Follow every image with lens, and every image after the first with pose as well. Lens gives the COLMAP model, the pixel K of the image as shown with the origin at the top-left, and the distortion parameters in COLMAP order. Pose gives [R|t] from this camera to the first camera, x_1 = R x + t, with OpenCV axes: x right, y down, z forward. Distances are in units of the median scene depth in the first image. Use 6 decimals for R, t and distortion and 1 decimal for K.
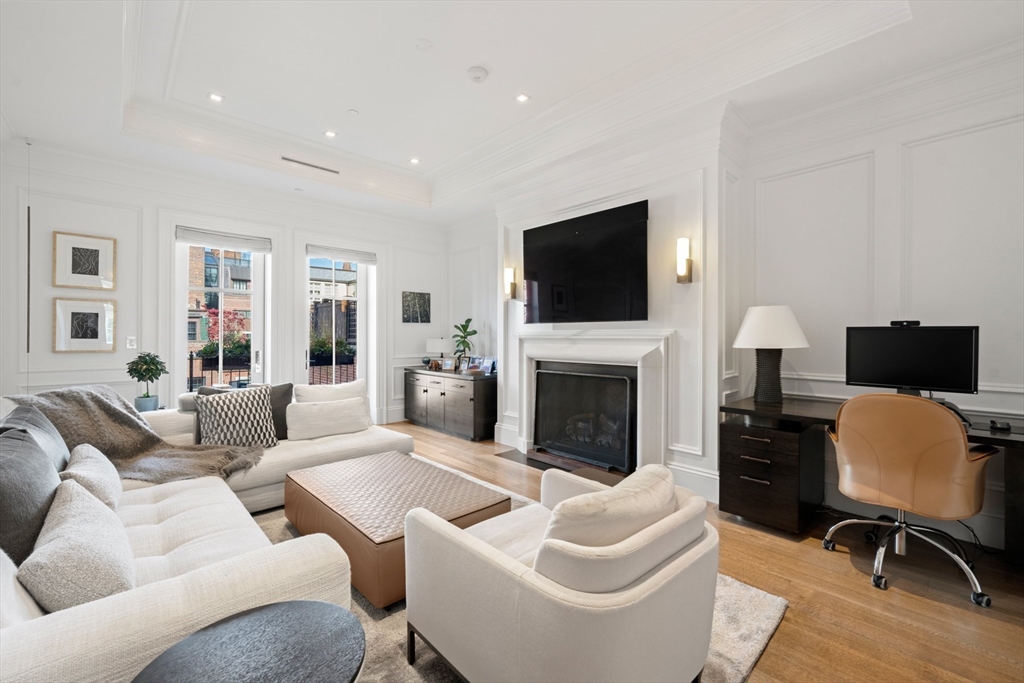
lens RADIAL K [[433.2, 0, 515.6], [0, 433.2, 333.7], [0, 0, 1]] dist [-0.002210, -0.000163]
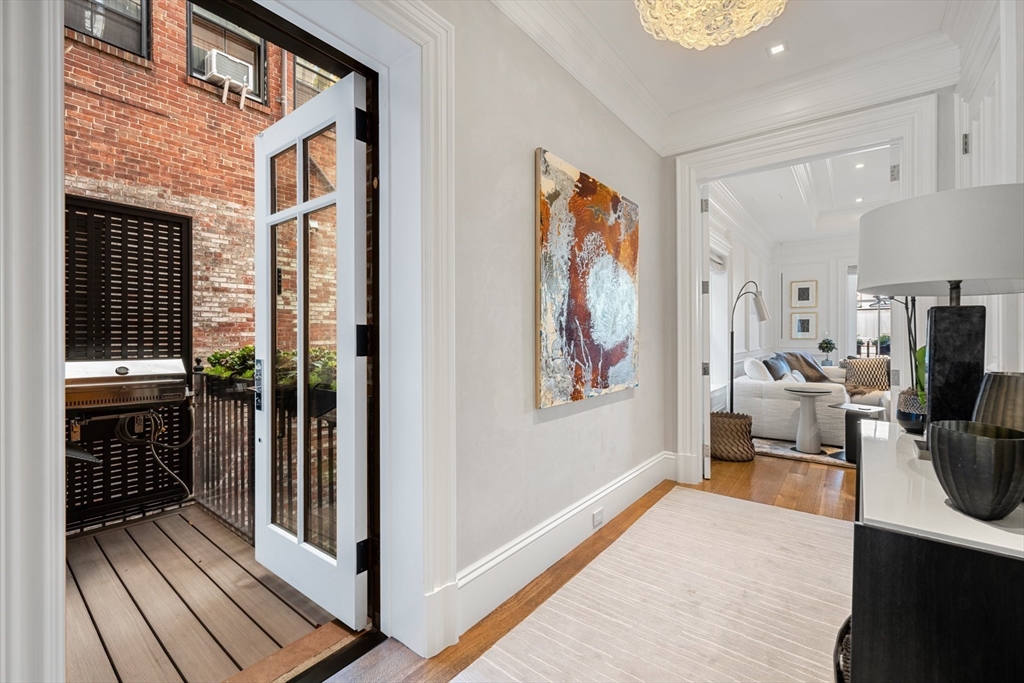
lens RADIAL K [[433.2, 0, 514.5], [0, 433.2, 333.3], [0, 0, 1]] dist [-0.002210, -0.000163]
pose [[0.155264, -0.002958, -0.987869, 0.916505], [0.008438, 0.999963, -0.001668, 0.010416], [0.987837, -0.008076, 0.155283, -0.754171]]
